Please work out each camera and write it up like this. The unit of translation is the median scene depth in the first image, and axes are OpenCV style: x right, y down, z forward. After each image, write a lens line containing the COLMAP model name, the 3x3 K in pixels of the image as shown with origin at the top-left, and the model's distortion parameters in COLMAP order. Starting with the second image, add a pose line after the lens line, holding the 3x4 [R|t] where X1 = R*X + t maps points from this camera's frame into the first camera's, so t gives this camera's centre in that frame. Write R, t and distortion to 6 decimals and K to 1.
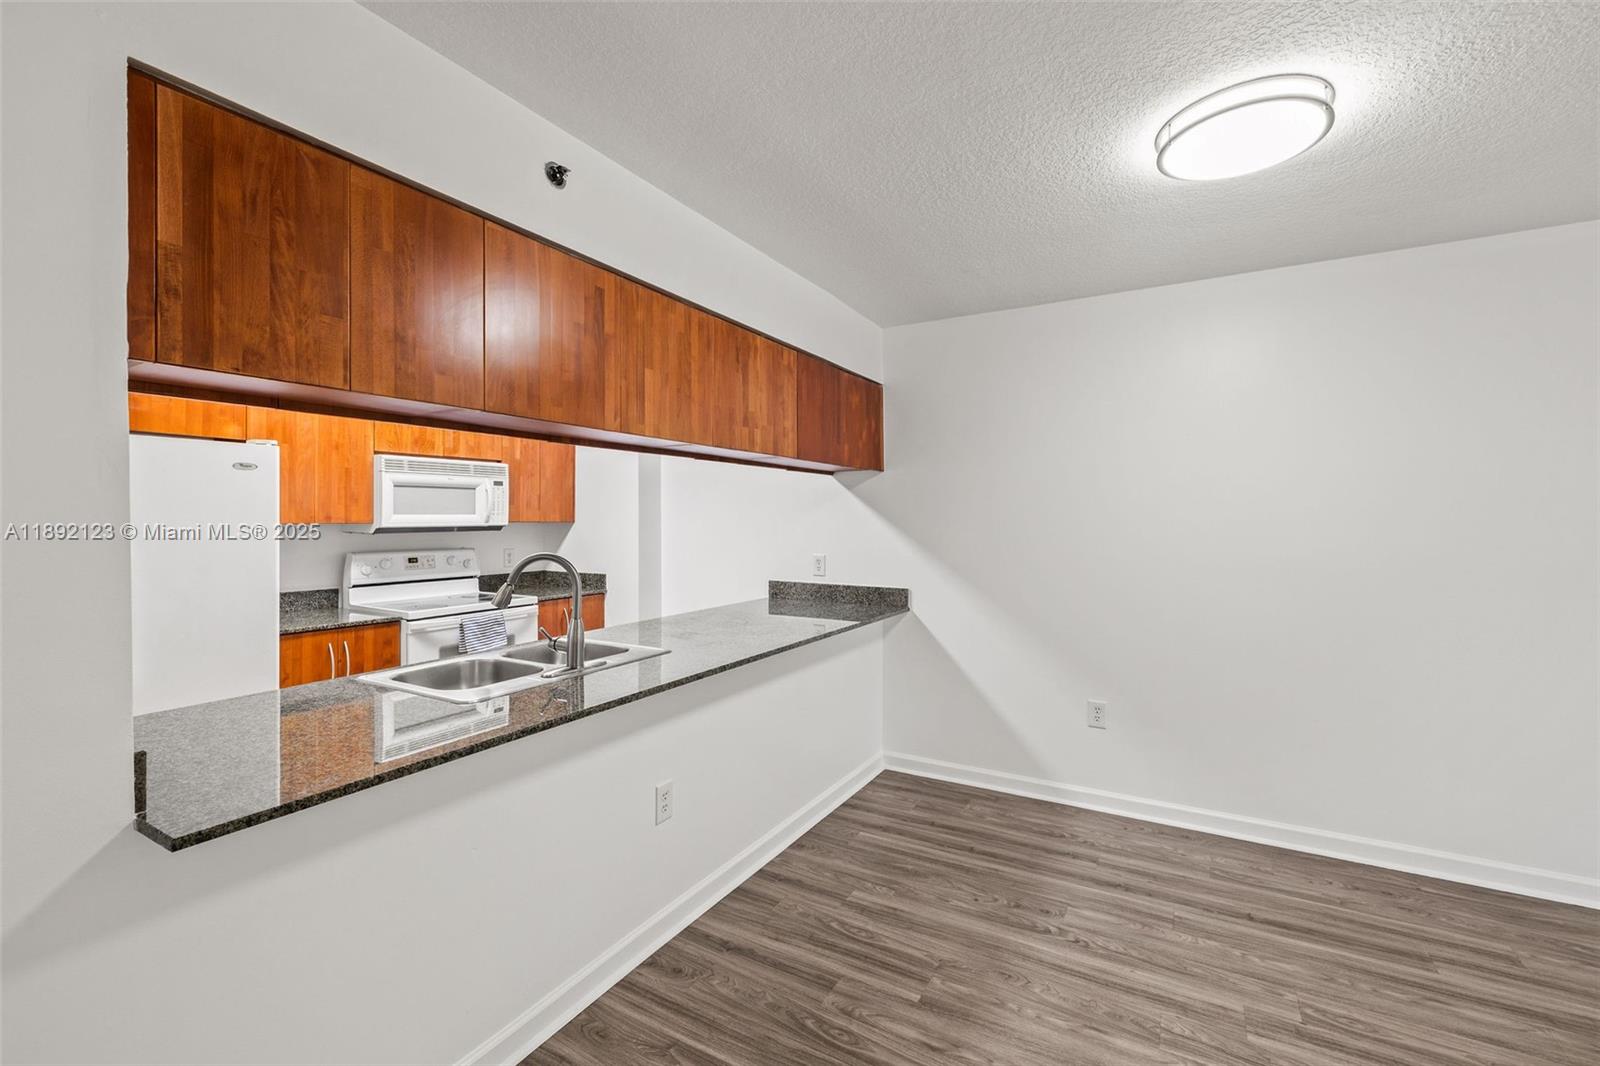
lens RADIAL K [[675.5, 0, 804.5], [0, 675.5, 516.9], [0, 0, 1]] dist [-0.004252, 0.000681]
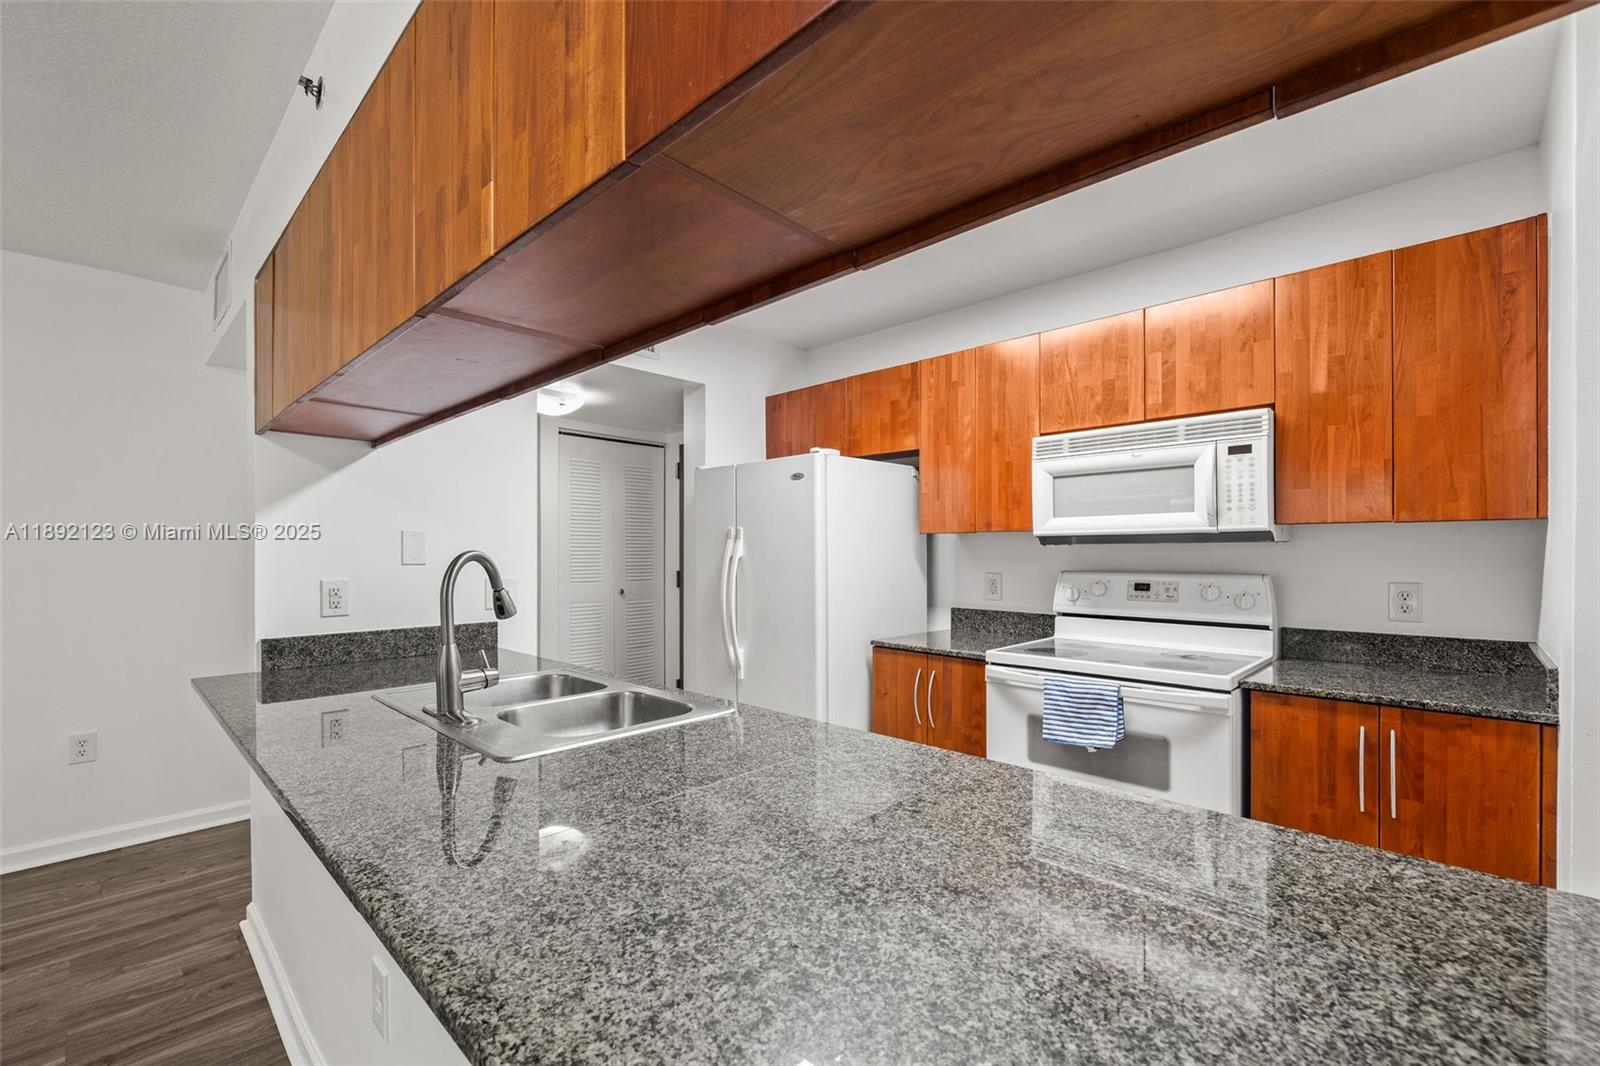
lens RADIAL K [[675.5, 0, 788.5], [0, 675.5, 557.7], [0, 0, 1]] dist [-0.004252, 0.000681]
pose [[-0.251939, 0.005660, -0.967727, 0.157893], [0.001028, 0.999984, 0.005581, 0.035433], [0.967743, 0.000411, -0.251941, 0.928026]]
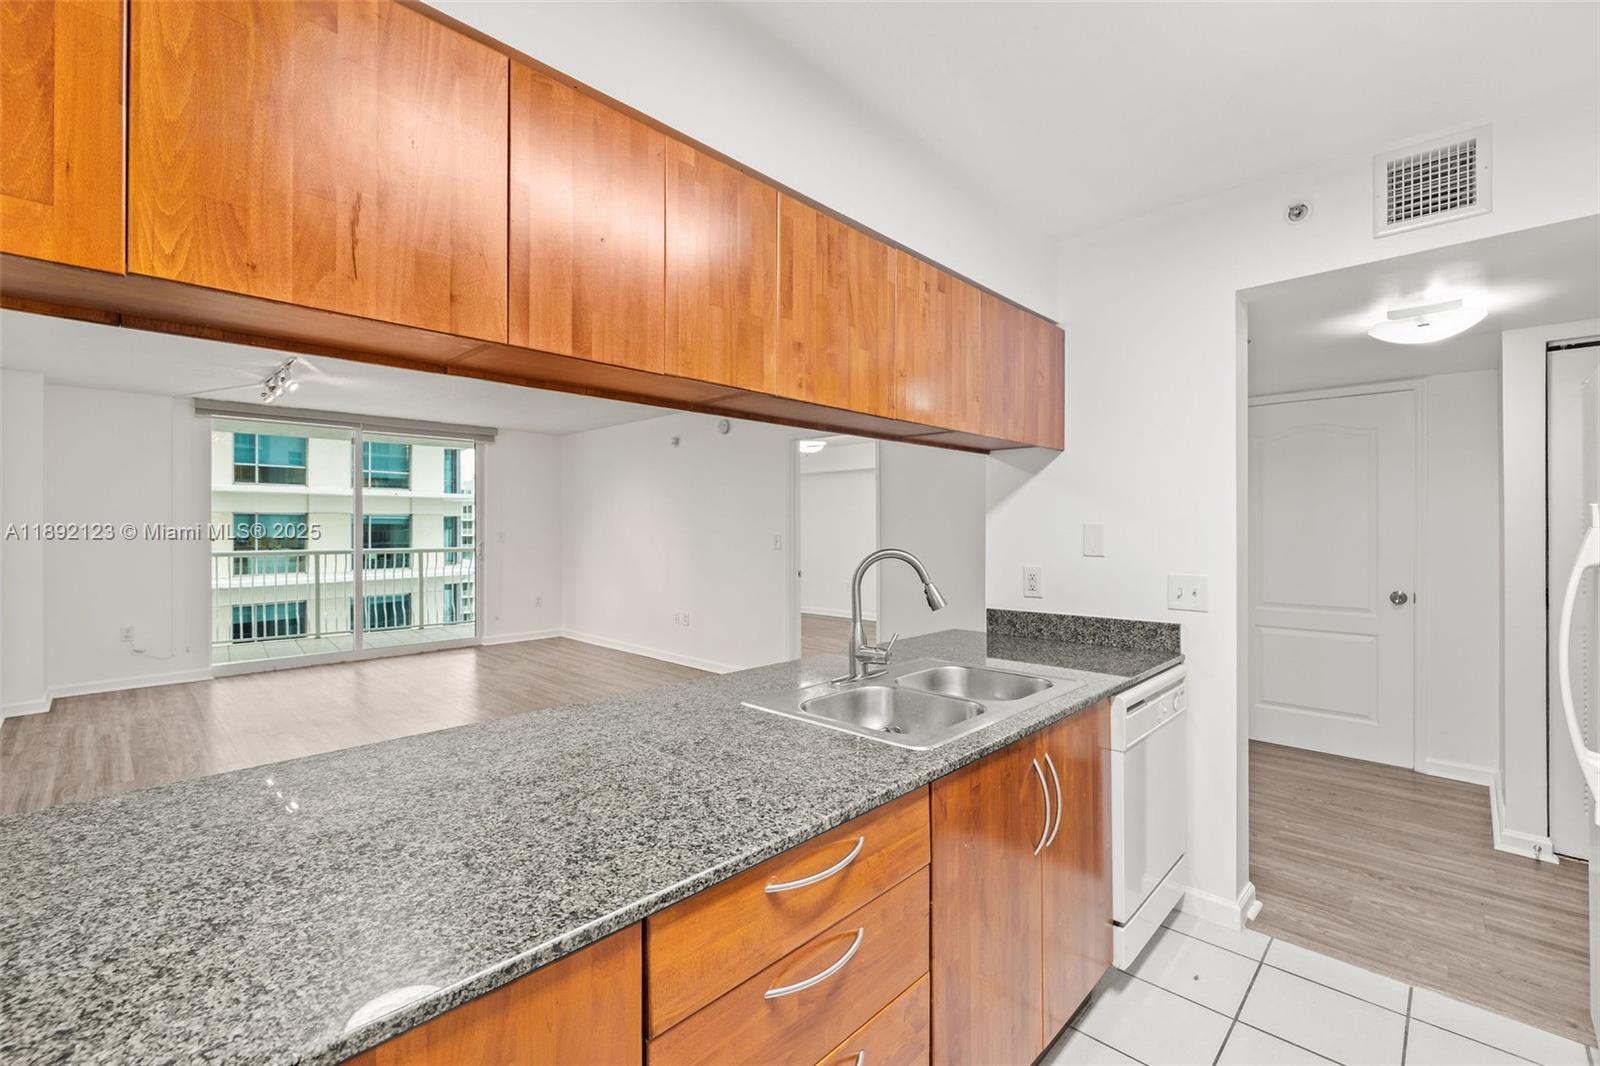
lens RADIAL K [[694.4, 0, 801.7], [0, 694.4, 525.0], [0, 0, 1]] dist [-0.001568, -0.000966]
pose [[-0.968930, 0.001212, 0.247331, -0.307535], [-0.000211, 0.999984, -0.005727, 0.017320], [-0.247334, -0.005602, -0.968914, 1.171277]]
